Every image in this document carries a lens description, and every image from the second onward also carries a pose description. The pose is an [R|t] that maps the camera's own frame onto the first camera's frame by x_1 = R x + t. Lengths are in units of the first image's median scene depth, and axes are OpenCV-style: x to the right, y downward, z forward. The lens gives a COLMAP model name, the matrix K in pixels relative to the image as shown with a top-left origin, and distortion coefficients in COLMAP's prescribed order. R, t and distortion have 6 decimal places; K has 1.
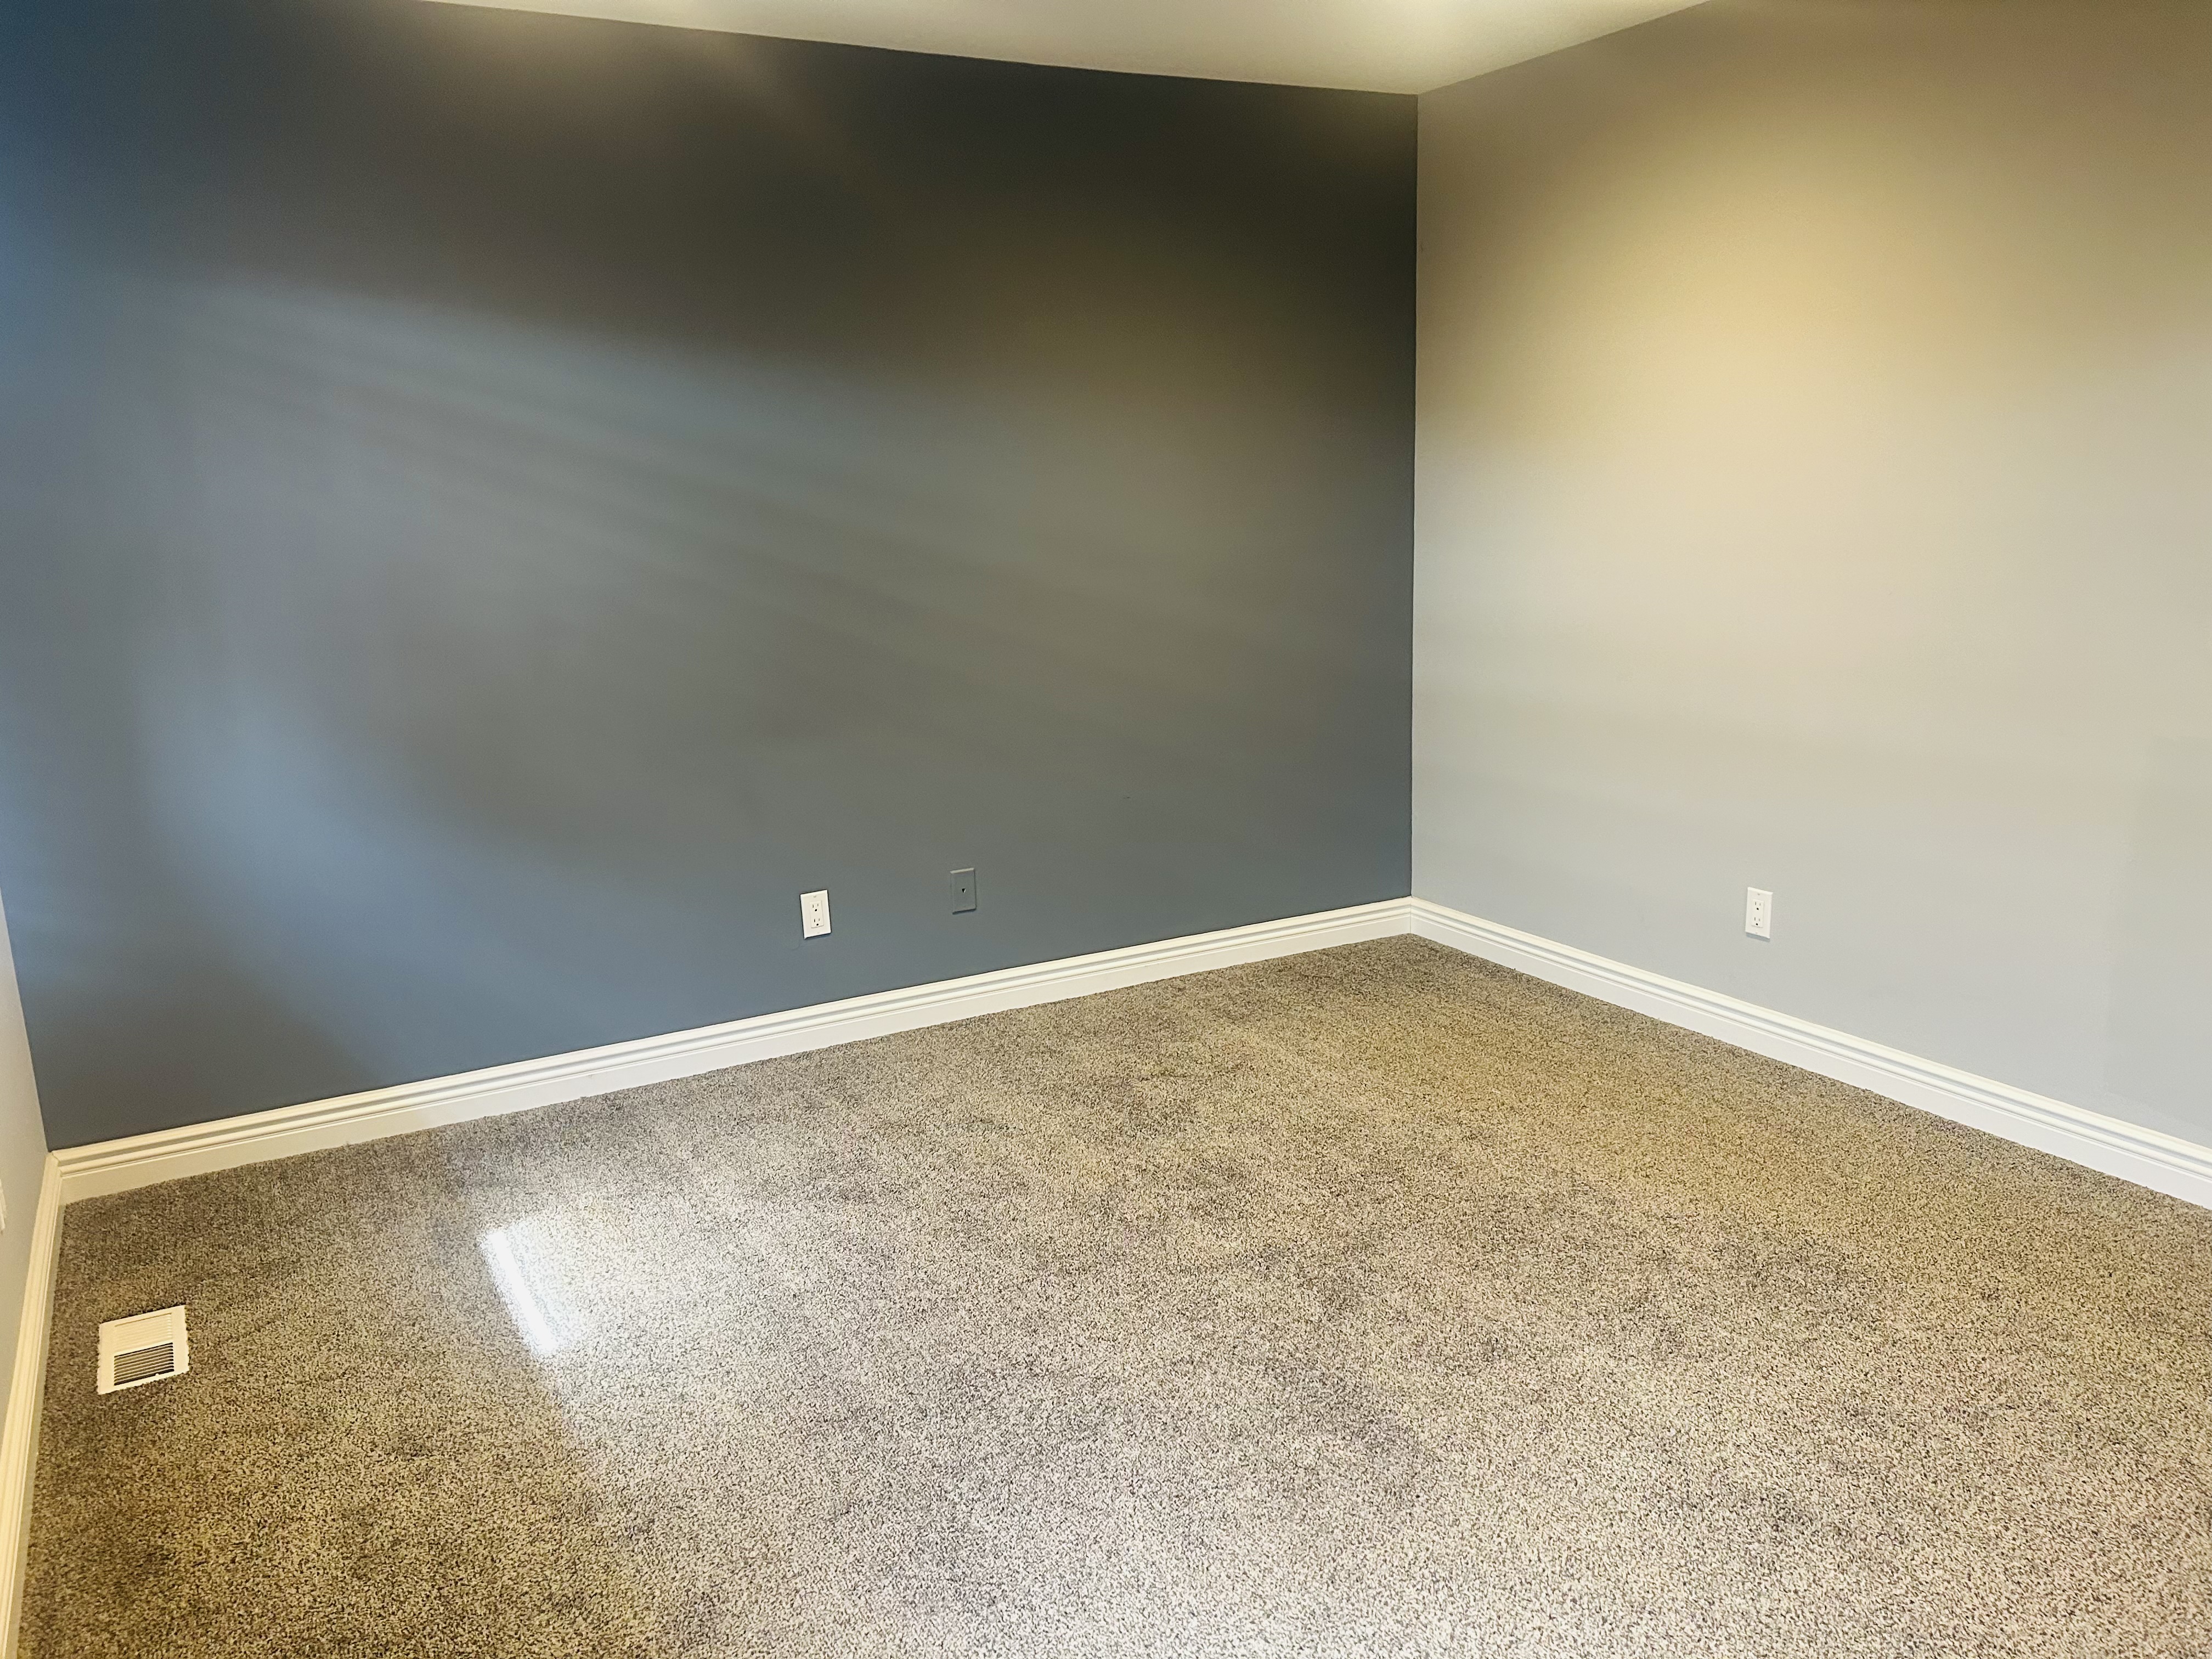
lens RADIAL K [[1662.7, 0, 1106.0], [0, 1662.7, 829.5], [0, 0, 1]] dist [0.102399, -0.120153]
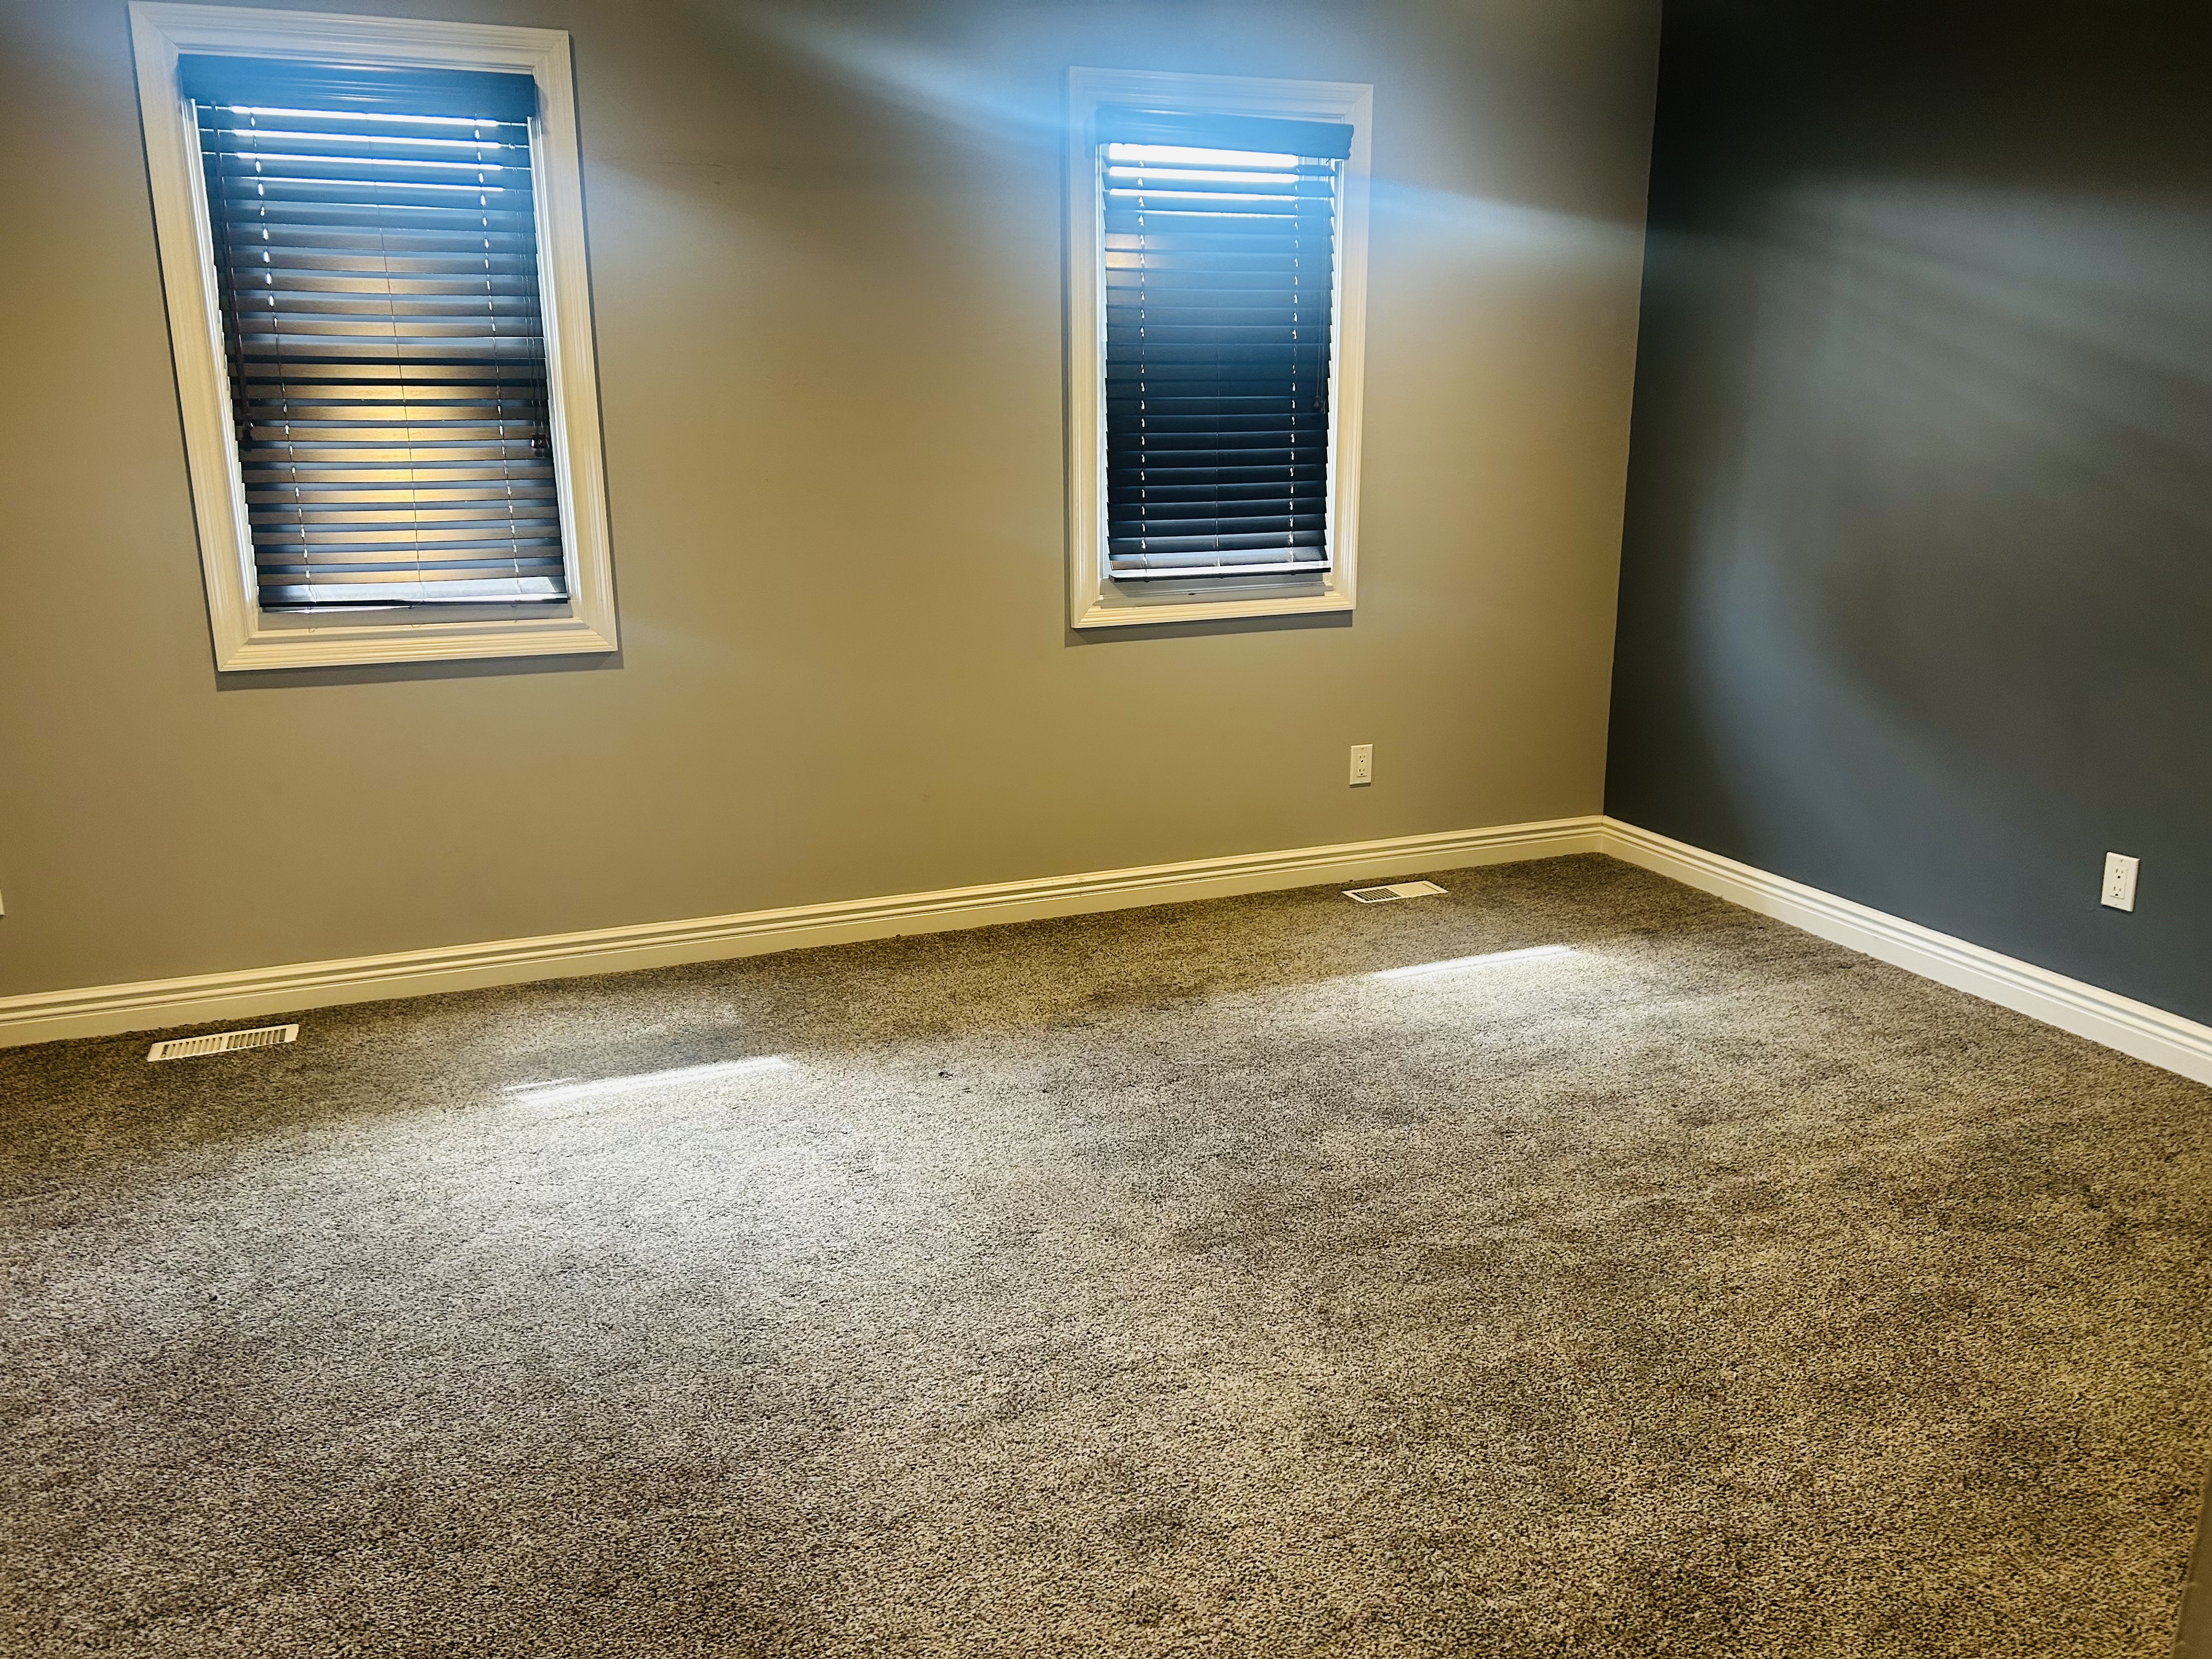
lens RADIAL K [[1661.7, 0, 1106.0], [0, 1661.7, 829.5], [0, 0, 1]] dist [0.146219, -0.233540]
pose [[-0.130327, 0.286887, -0.949058, 0.772824], [-0.195030, 0.931102, 0.308242, -0.153155], [0.972100, 0.225267, -0.065396, 0.636897]]
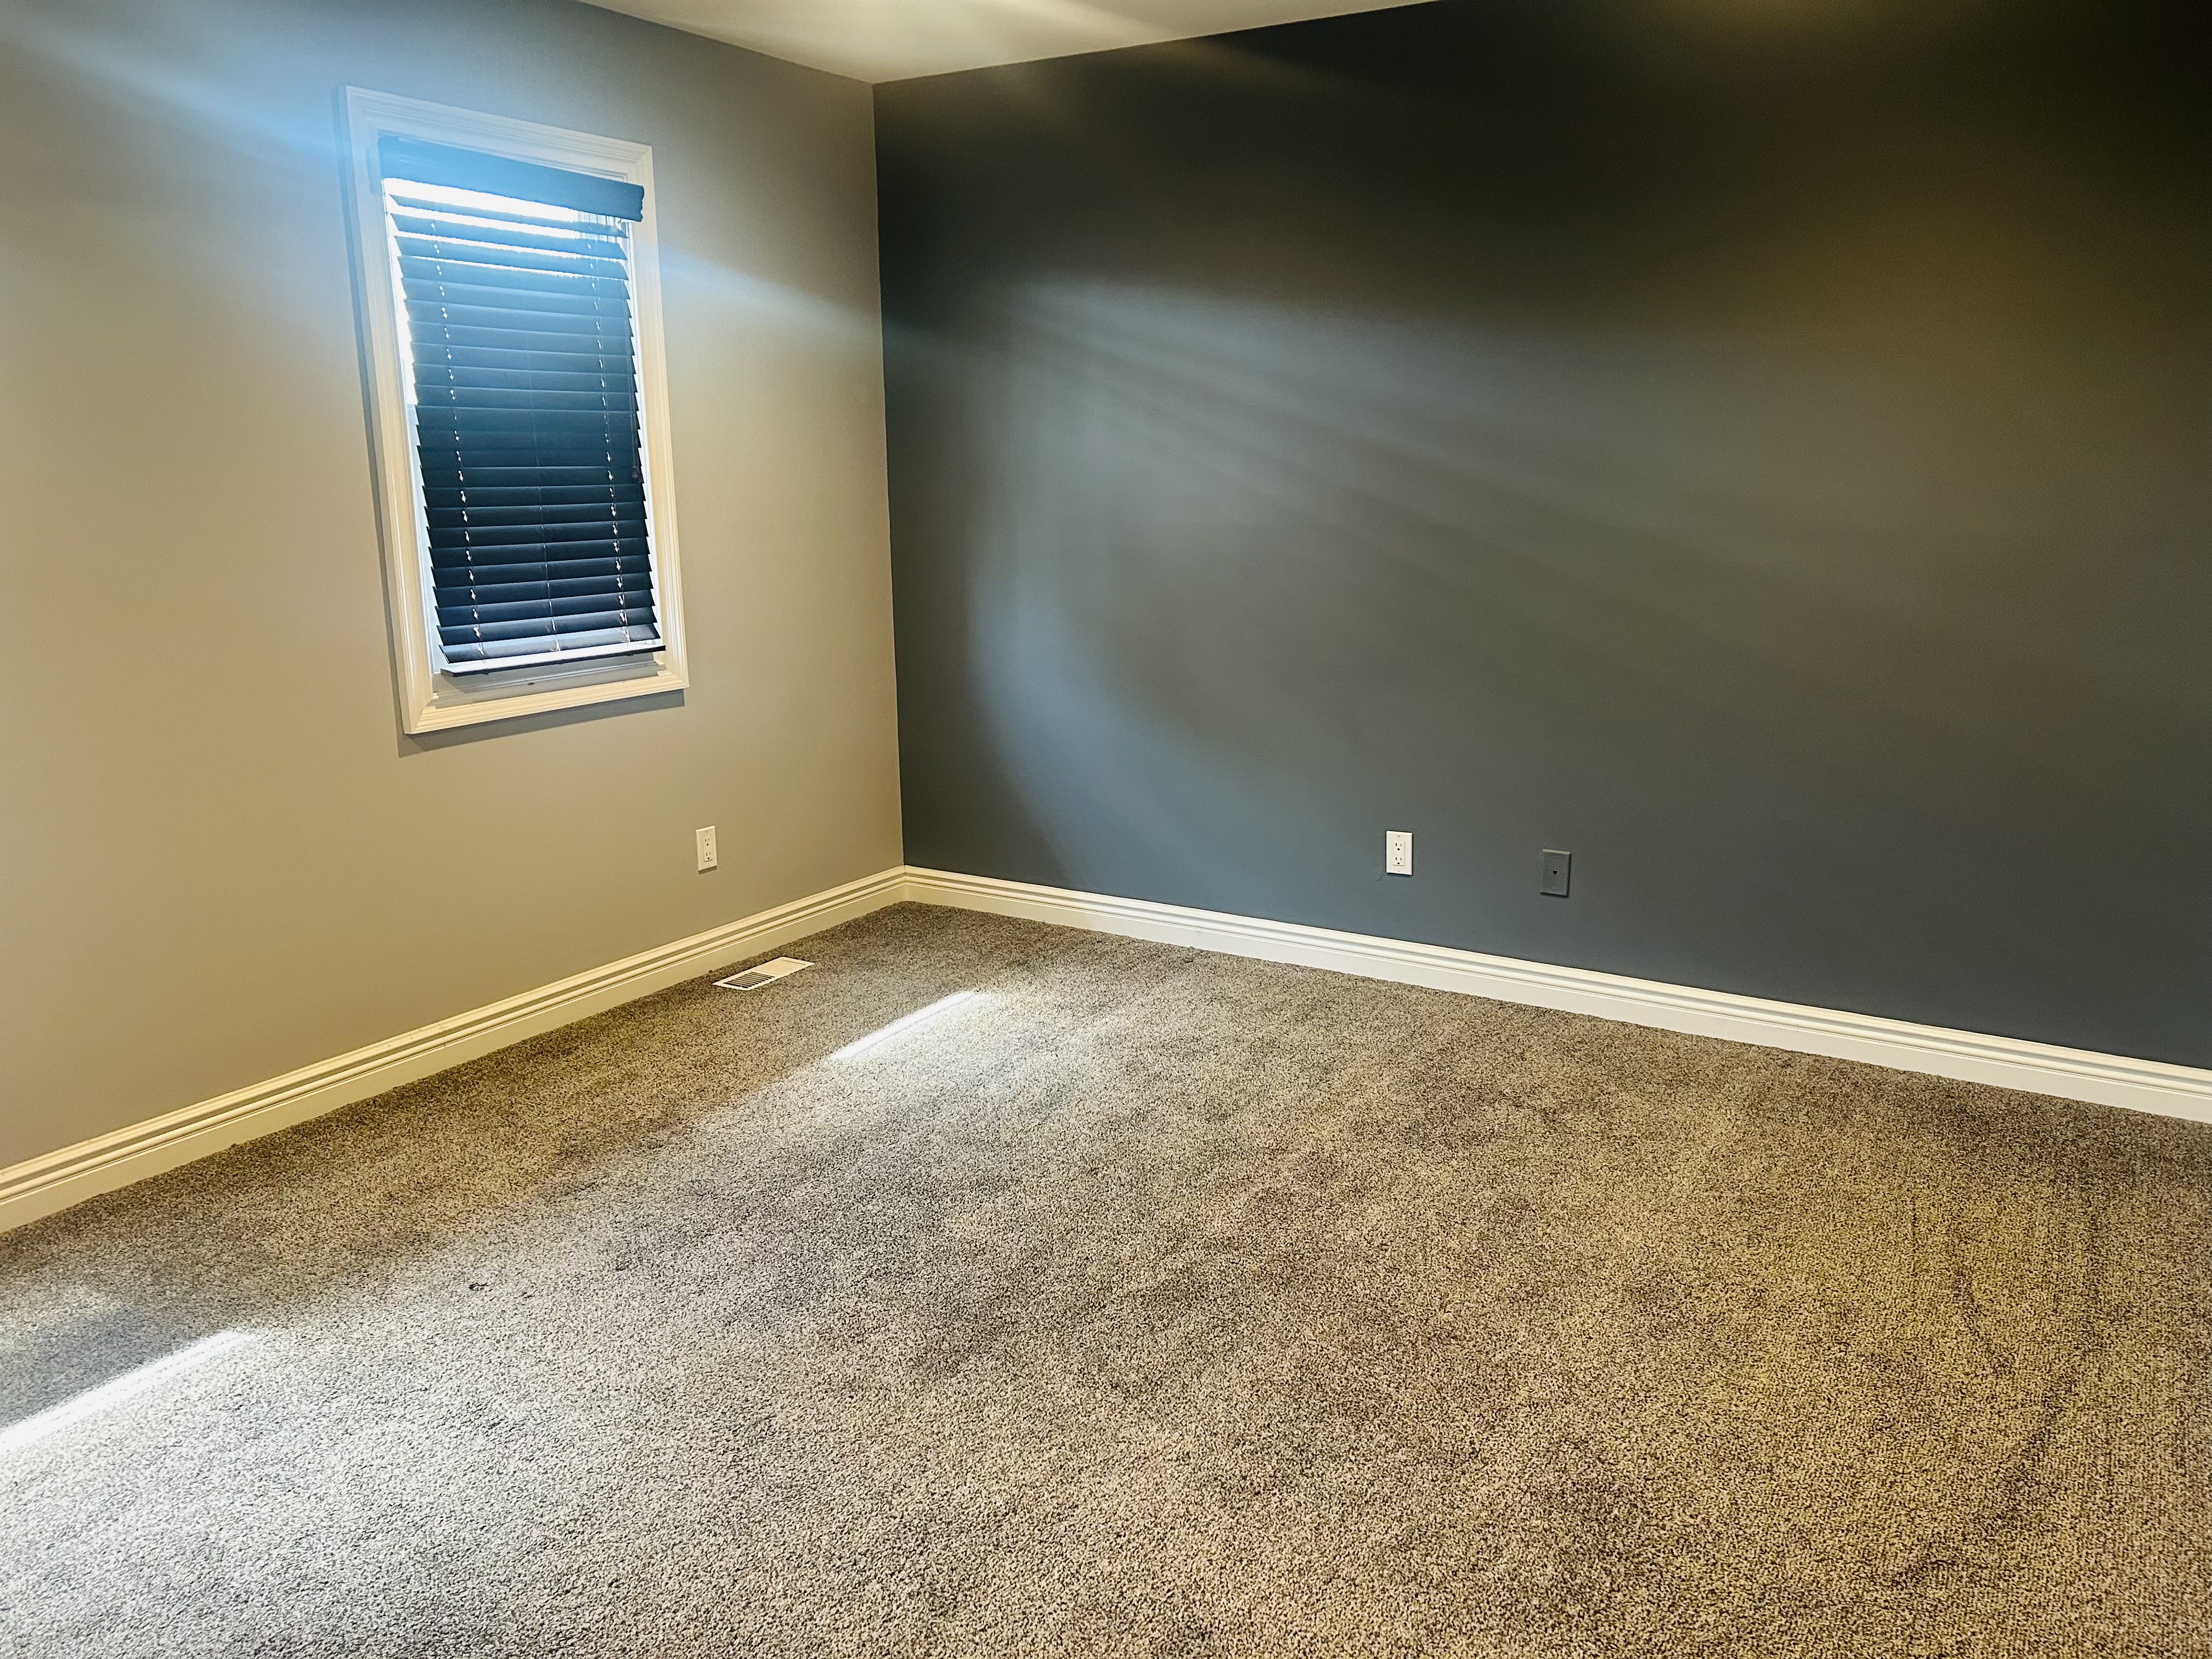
lens RADIAL K [[1662.7, 0, 1106.0], [0, 1662.7, 829.5], [0, 0, 1]] dist [0.102399, -0.120153]
pose [[0.495108, 0.227361, -0.838555, 0.683460], [-0.191682, 0.969956, 0.149813, -0.095322], [0.847423, 0.086562, 0.523814, 0.339175]]
